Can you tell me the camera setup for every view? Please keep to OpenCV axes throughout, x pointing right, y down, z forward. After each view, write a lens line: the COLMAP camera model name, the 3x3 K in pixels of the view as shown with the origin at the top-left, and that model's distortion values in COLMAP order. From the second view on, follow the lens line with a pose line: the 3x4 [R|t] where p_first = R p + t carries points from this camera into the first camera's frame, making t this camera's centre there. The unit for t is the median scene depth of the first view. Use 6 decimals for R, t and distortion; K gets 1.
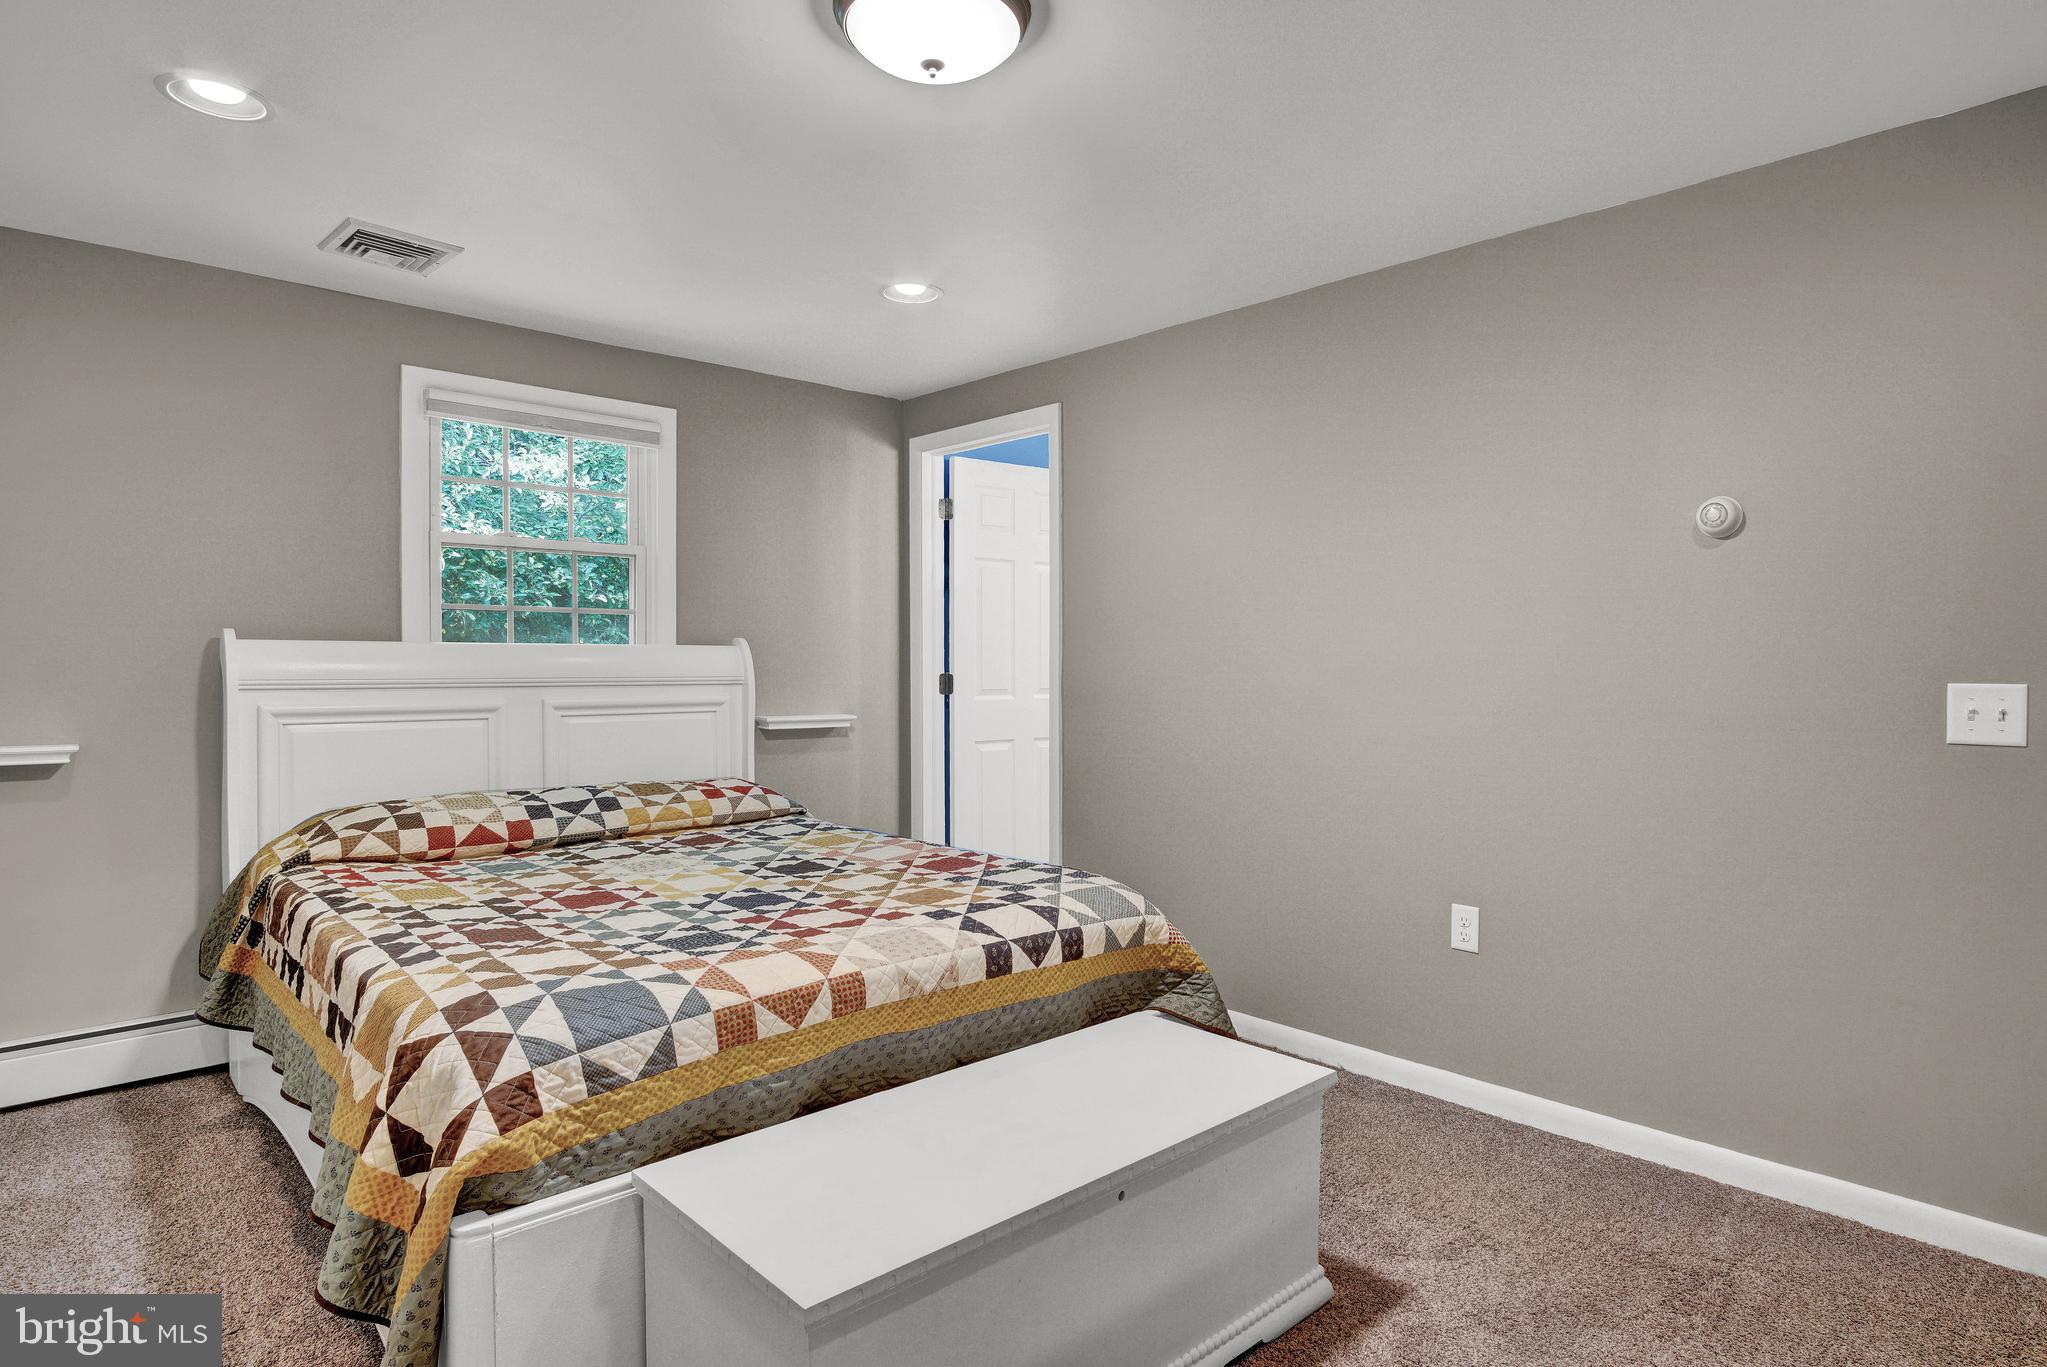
lens RADIAL K [[1124.4, 0, 1023.5], [0, 1124.4, 649.5], [0, 0, 1]] dist [-0.023795, -0.000068]
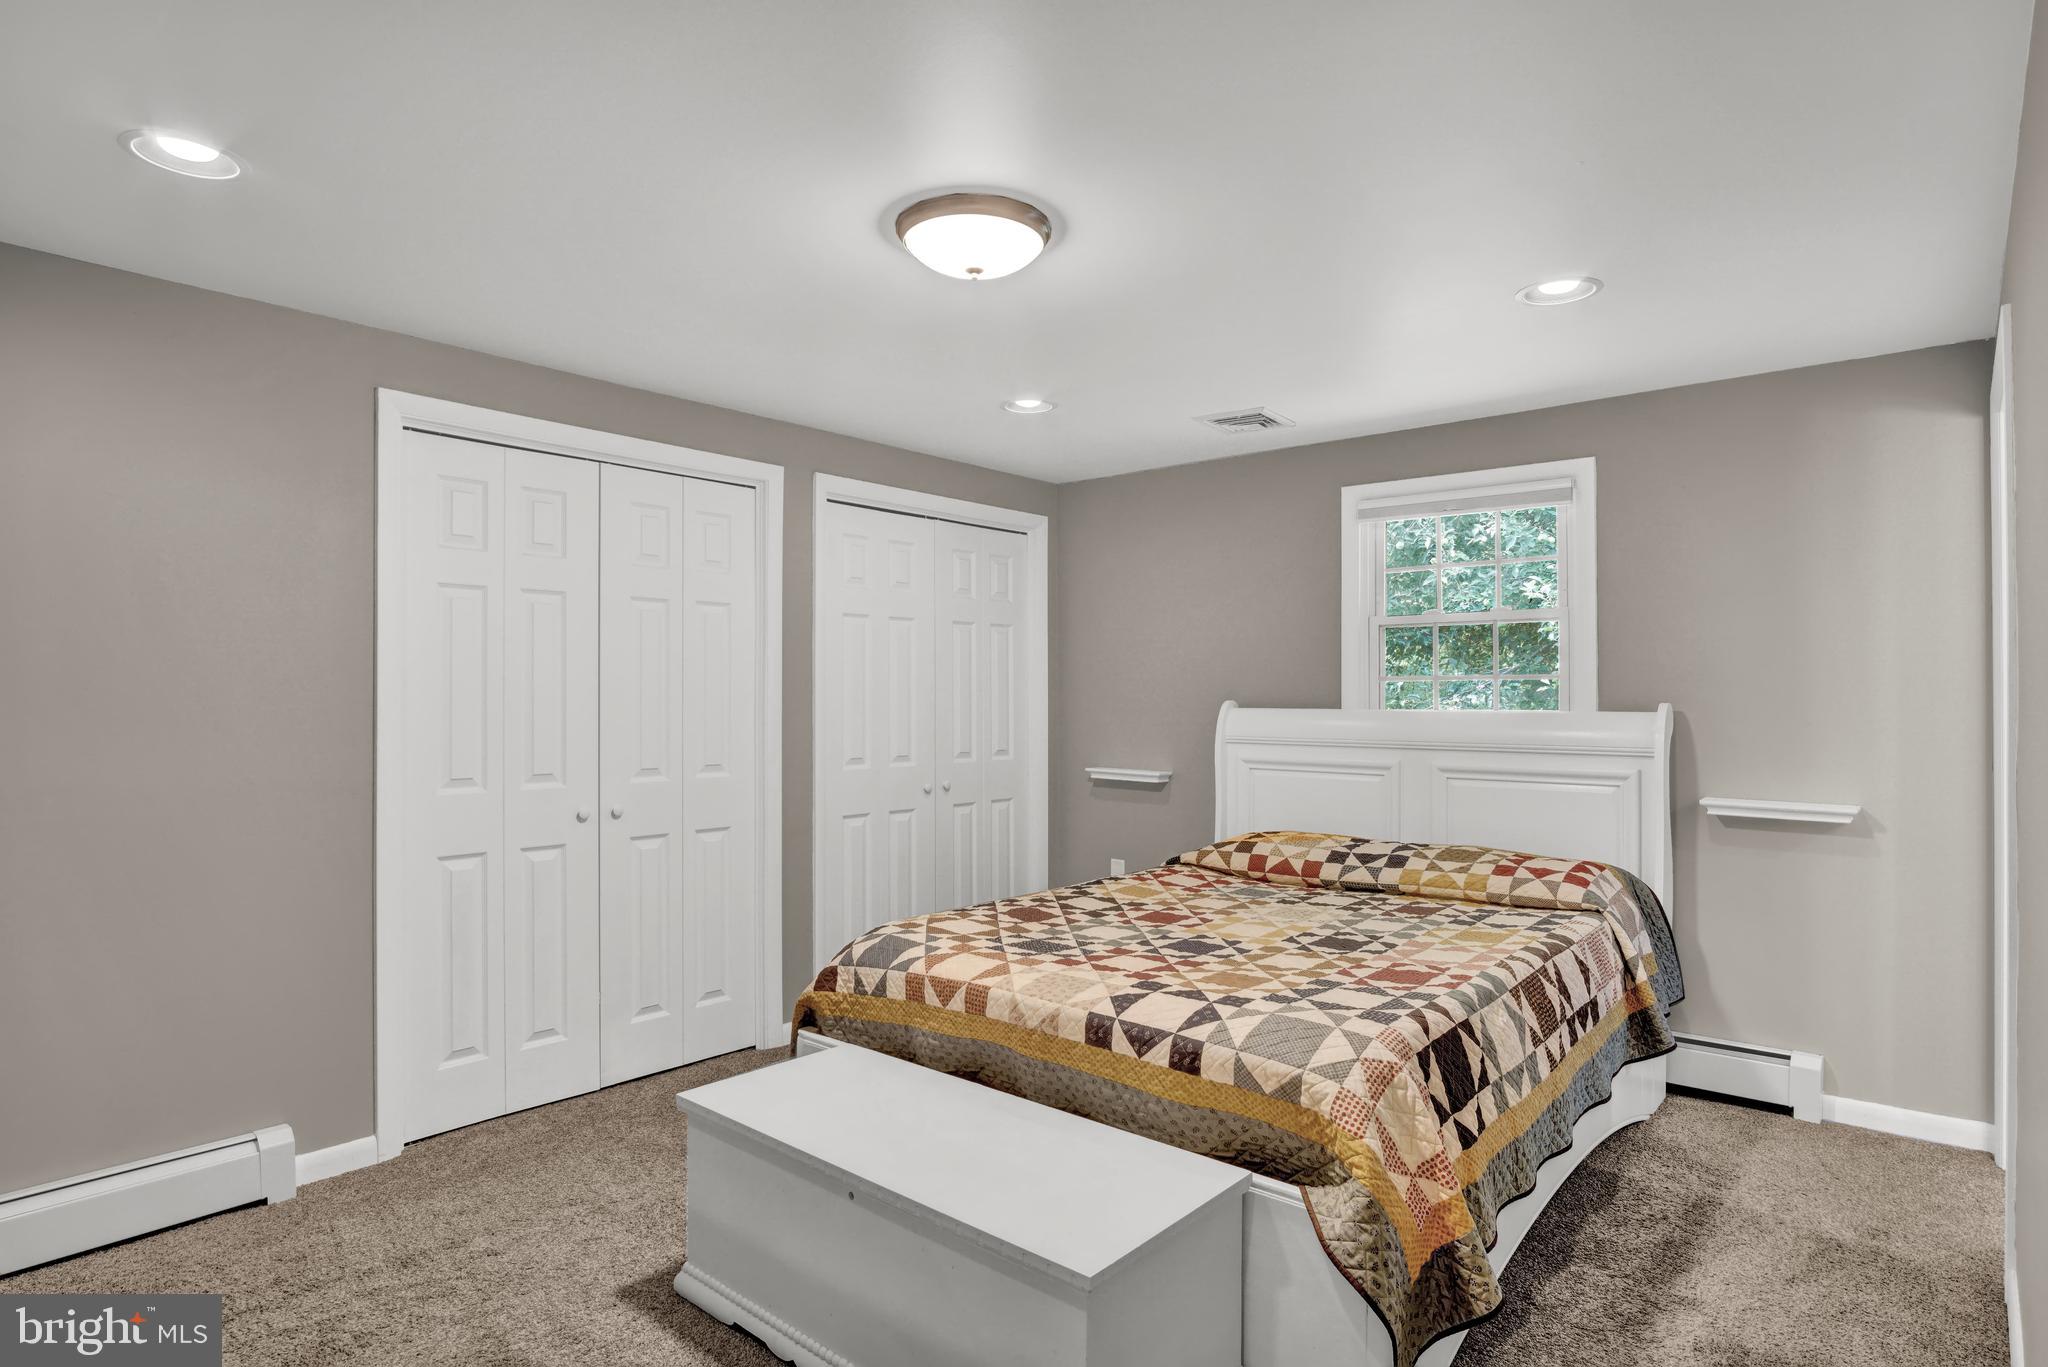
lens RADIAL K [[1091.0, 0, 1029.7], [0, 1091.0, 680.8], [0, 0, 1]] dist [-0.027263, 0.002429]
pose [[0.118224, -0.016348, -0.992852, 0.896899], [0.006511, 0.999856, -0.015688, -0.031850], [0.992966, -0.004610, 0.118313, 0.745900]]
